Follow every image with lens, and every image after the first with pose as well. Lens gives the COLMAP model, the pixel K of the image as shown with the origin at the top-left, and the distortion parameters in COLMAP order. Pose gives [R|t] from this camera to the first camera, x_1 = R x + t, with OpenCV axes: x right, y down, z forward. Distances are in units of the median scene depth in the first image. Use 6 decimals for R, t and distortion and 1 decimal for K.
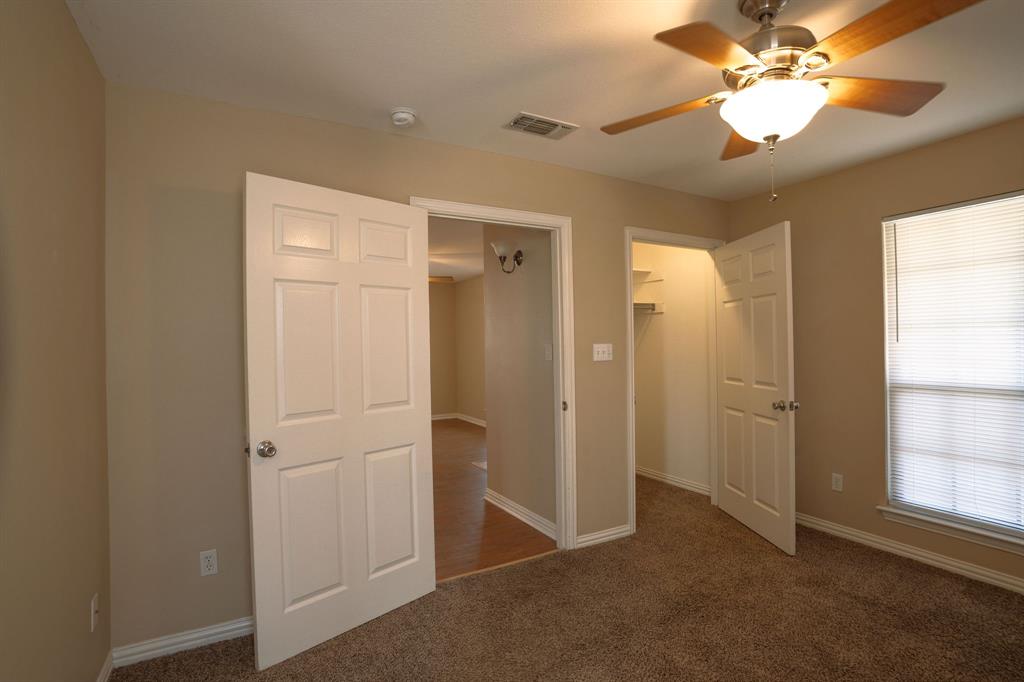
lens RADIAL K [[505.3, 0, 510.0], [0, 505.3, 338.9], [0, 0, 1]] dist [-0.078971, 0.038516]
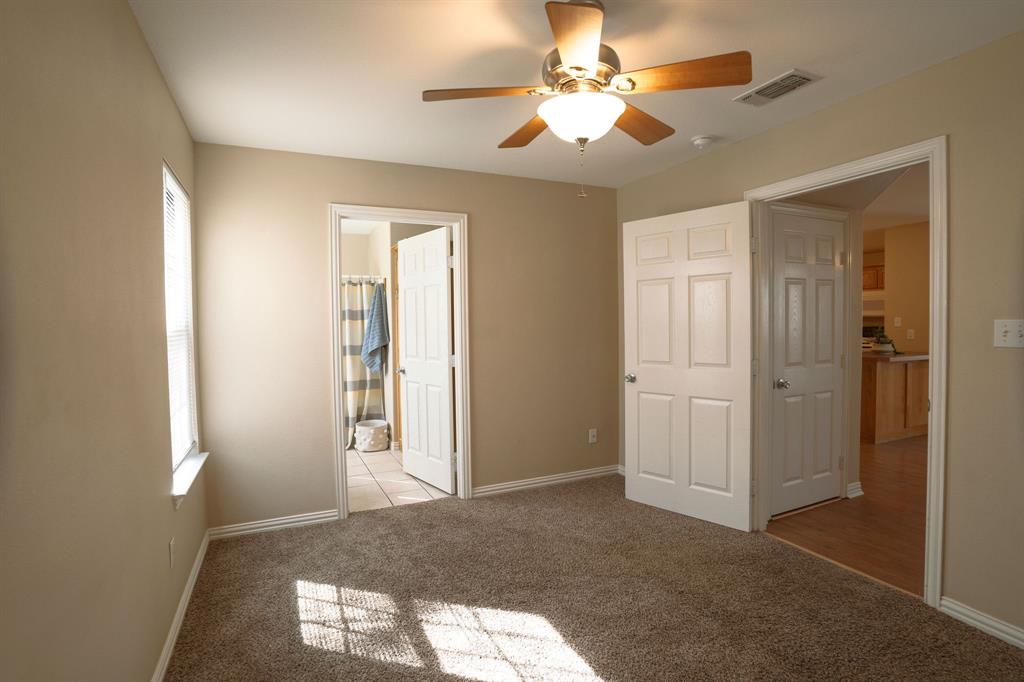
lens RADIAL K [[505.3, 0, 510.0], [0, 505.3, 338.9], [0, 0, 1]] dist [-0.078971, 0.038516]
pose [[-0.084865, 0.051059, -0.995083, 1.161596], [0.021999, 0.998539, 0.049360, -0.012311], [0.996150, -0.017702, -0.085864, 0.635497]]
